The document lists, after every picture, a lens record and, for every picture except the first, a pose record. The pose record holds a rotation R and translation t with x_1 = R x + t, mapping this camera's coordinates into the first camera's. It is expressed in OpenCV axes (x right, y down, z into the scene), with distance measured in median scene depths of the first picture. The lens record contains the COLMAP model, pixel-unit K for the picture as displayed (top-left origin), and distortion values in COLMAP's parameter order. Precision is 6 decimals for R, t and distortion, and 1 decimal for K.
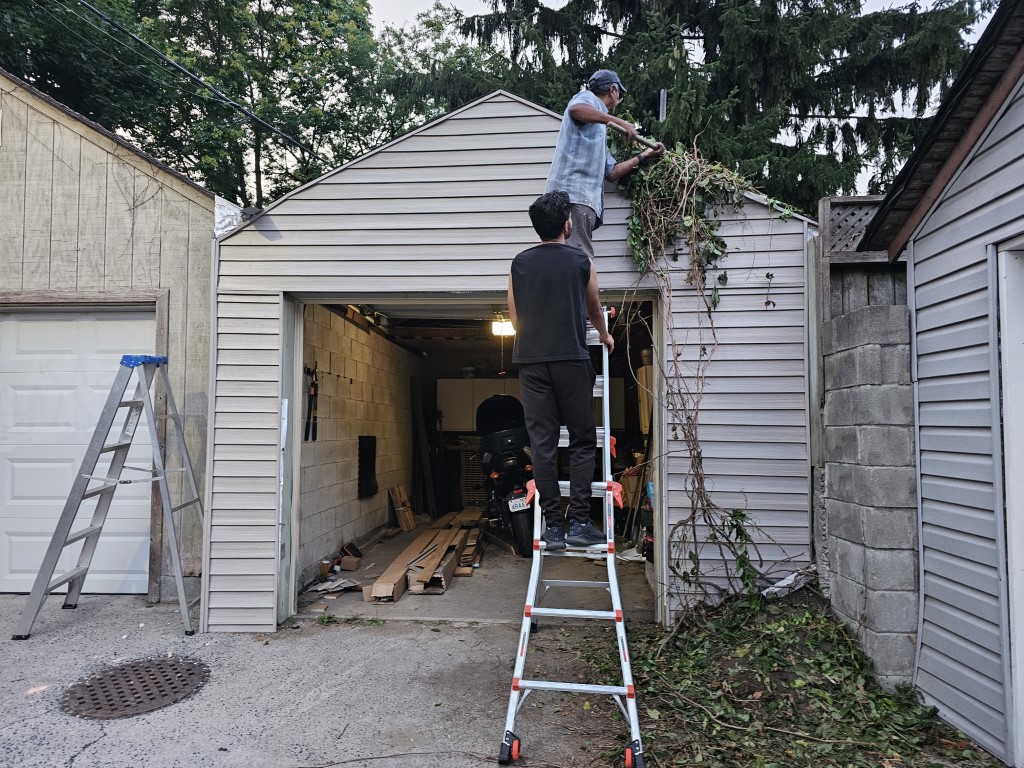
lens RADIAL K [[697.9, 0, 497.4], [0, 697.9, 391.3], [0, 0, 1]] dist [0.054803, -0.051290]
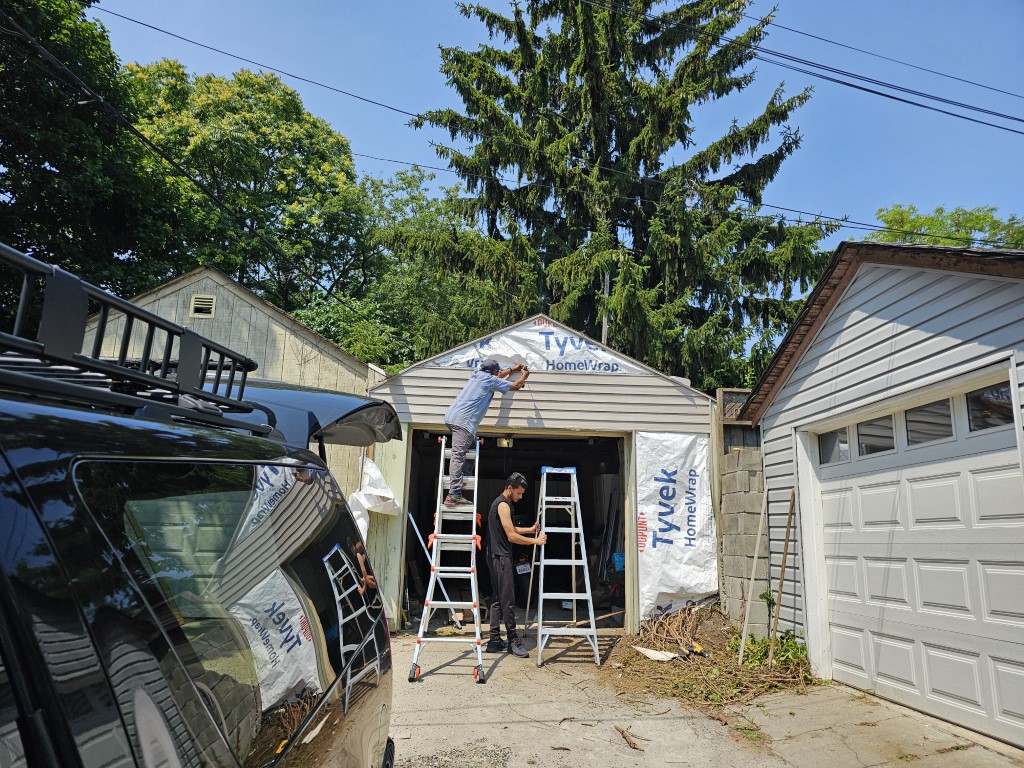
lens RADIAL K [[699.9, 0, 491.5], [0, 699.9, 389.4], [0, 0, 1]] dist [0.055269, -0.054414]
pose [[0.992618, 0.051362, 0.109874, -0.262887], [-0.034826, 0.988457, -0.147442, 0.015983], [-0.116179, 0.142527, 0.982949, -0.587097]]
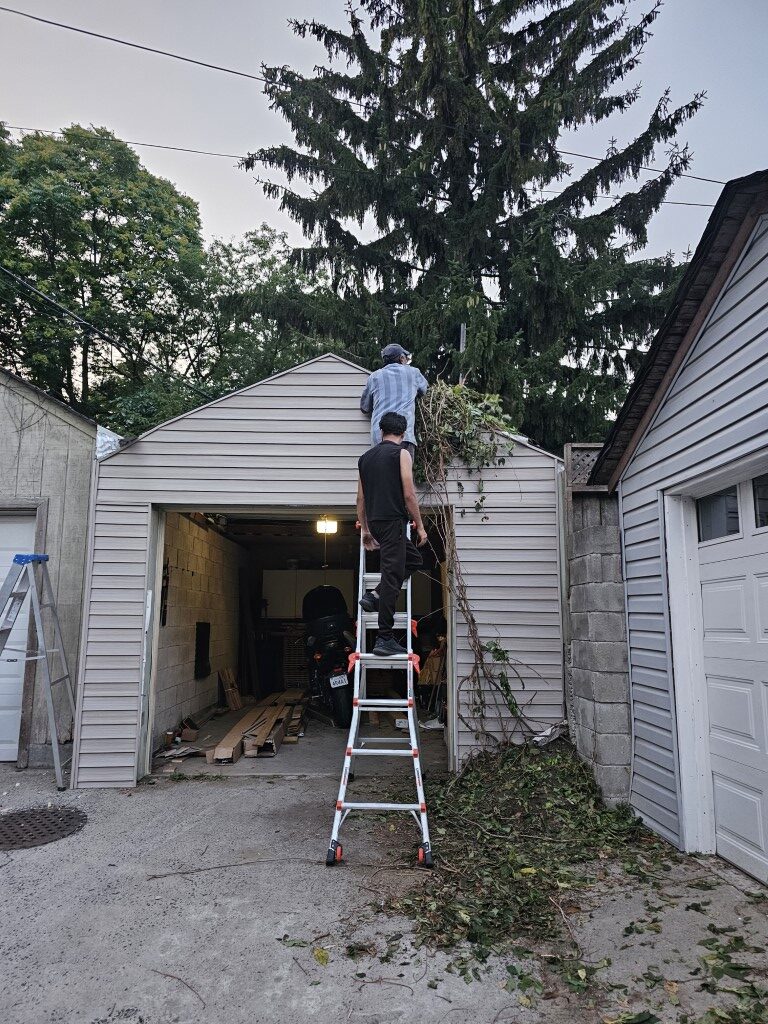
lens RADIAL K [[699.9, 0, 379.2], [0, 699.9, 513.5], [0, 0, 1]] dist [0.055269, -0.054414]
pose [[0.995472, 0.013463, 0.094101, -0.019284], [-0.004676, 0.995657, -0.092979, -0.009572], [-0.094944, 0.092118, 0.991211, -0.237227]]
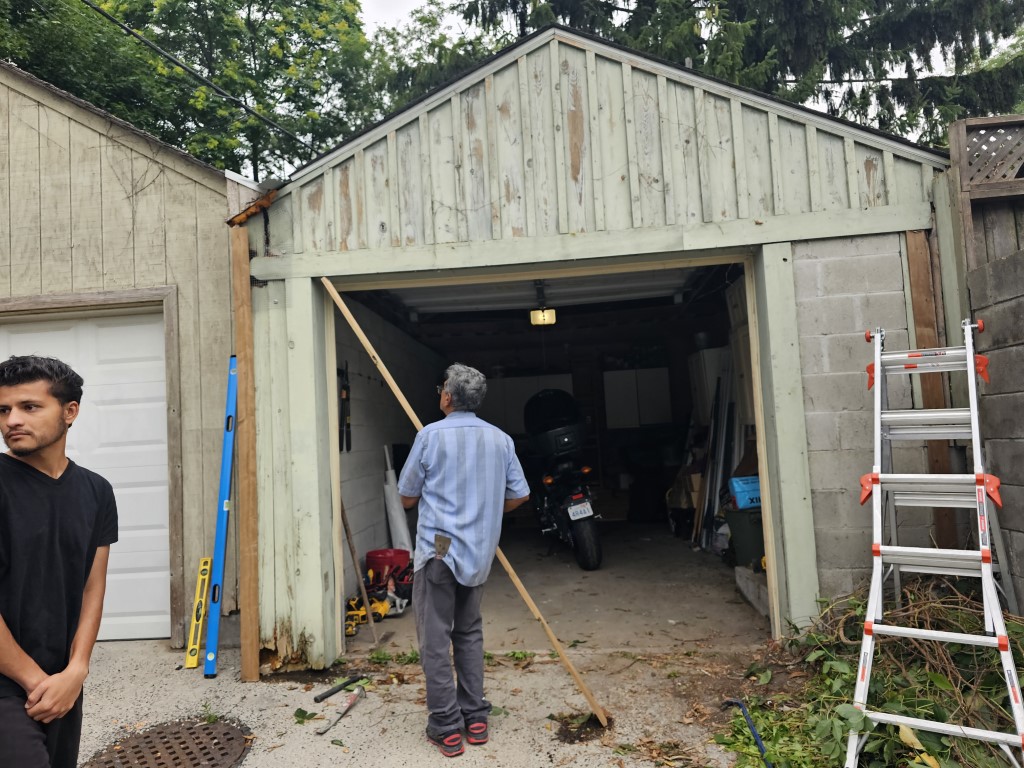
lens RADIAL K [[699.9, 0, 491.5], [0, 699.9, 389.4], [0, 0, 1]] dist [0.055269, -0.054414]
pose [[0.998324, -0.056289, -0.013450, -0.073280], [0.056085, 0.998312, -0.015098, 0.018057], [0.014277, 0.014319, 0.999796, 0.133695]]
